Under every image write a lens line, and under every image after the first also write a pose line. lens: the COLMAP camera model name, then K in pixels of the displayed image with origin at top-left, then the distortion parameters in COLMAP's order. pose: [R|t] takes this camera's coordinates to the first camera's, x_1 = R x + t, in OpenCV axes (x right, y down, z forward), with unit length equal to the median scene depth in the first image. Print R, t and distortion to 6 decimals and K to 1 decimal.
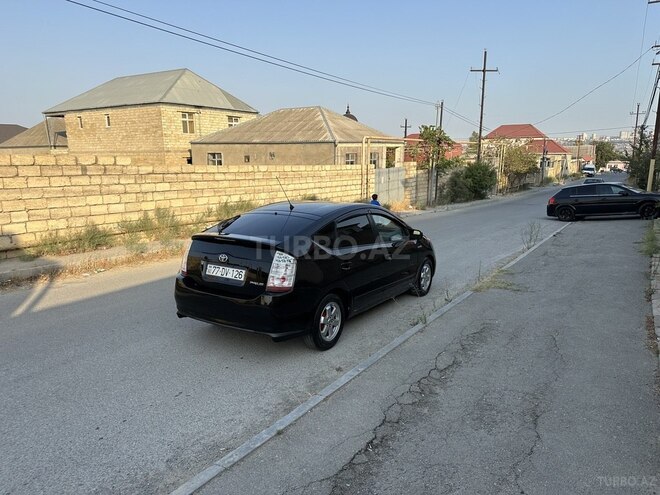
lens RADIAL K [[458.1, 0, 332.0], [0, 458.1, 250.0], [0, 0, 1]] dist [0.109944, -0.167486]
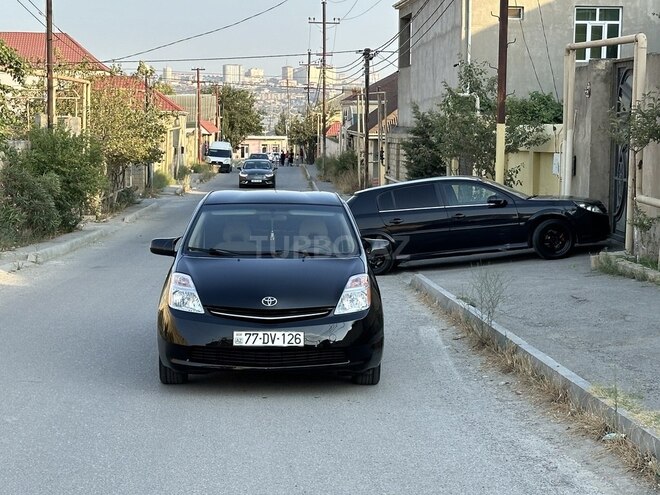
lens RADIAL K [[1347.9, 0, 330.0], [0, 1347.9, 247.5], [0, 0, 1]] dist [0.153744, 0.100999]
pose [[0.813819, -0.040752, 0.579687, -0.125096], [0.100760, 0.992324, -0.071695, -0.003817], [-0.572316, 0.116756, 0.811679, 0.056425]]
